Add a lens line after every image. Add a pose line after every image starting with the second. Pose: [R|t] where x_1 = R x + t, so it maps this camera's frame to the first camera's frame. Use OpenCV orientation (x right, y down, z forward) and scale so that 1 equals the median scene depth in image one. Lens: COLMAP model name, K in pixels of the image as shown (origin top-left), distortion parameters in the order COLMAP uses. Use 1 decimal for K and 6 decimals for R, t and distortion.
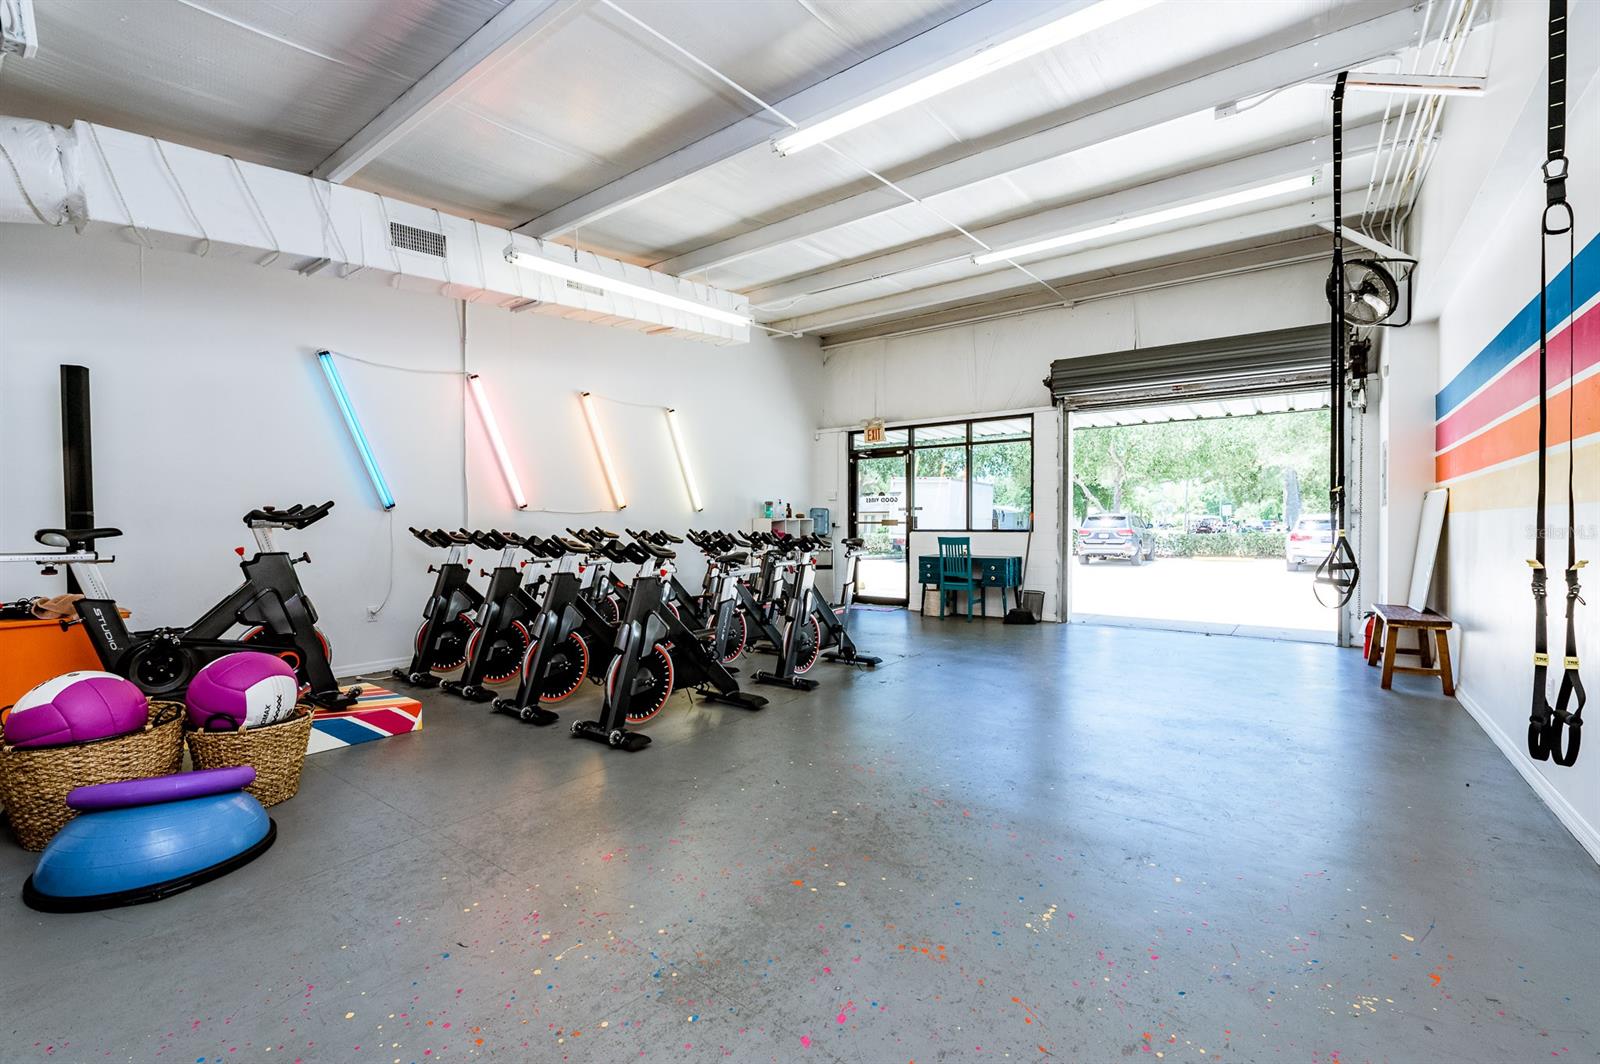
lens RADIAL K [[646.4, 0, 800.0], [0, 646.4, 532.0], [0, 0, 1]] dist [0.000701, 0.000165]
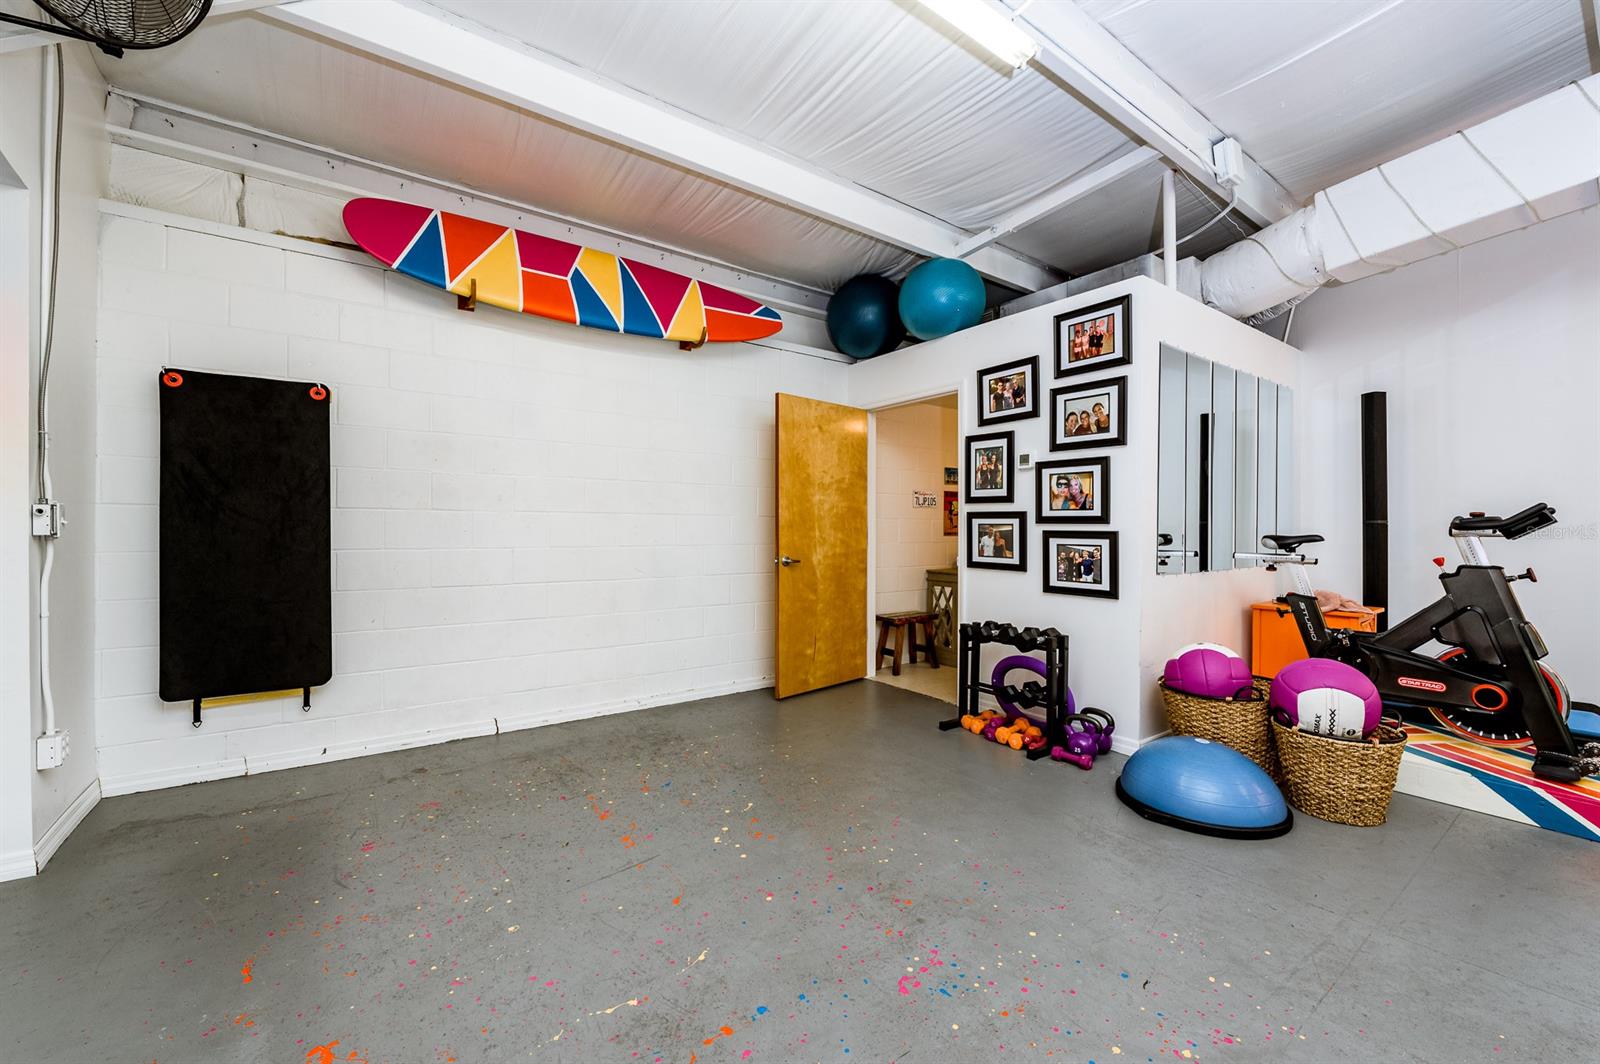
lens RADIAL K [[589.7, 0, 769.1], [0, 589.7, 534.3], [0, 0, 1]] dist [-0.001976, -0.000166]
pose [[-0.257102, 0.009381, -0.966339, 0.188665], [-0.015981, 0.999775, 0.013957, -0.006033], [0.966252, 0.019031, -0.256895, 0.297008]]
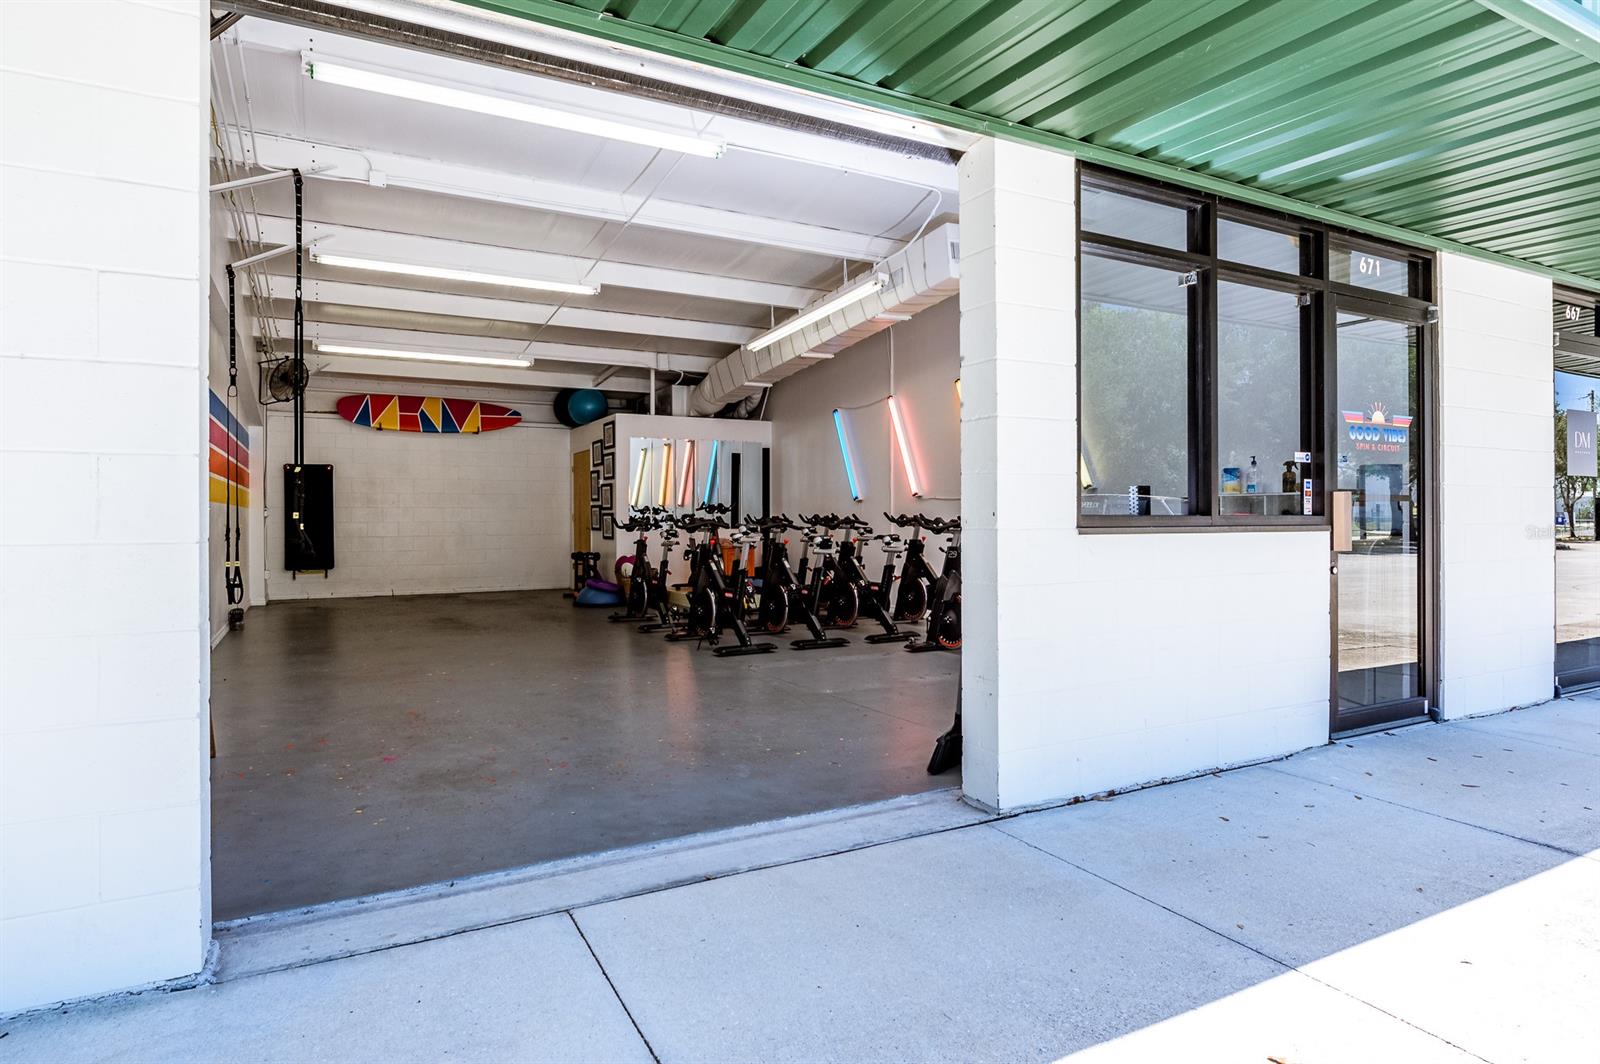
lens RADIAL K [[927.8, 0, 800.0], [0, 927.8, 532.0], [0, 0, 1]] dist [-0.002814, -0.000175]
pose [[-0.430783, 0.016856, -0.902298, 2.172198], [-0.009926, 0.999677, 0.023414, -0.028177], [0.902401, 0.019043, -0.430476, 2.876861]]
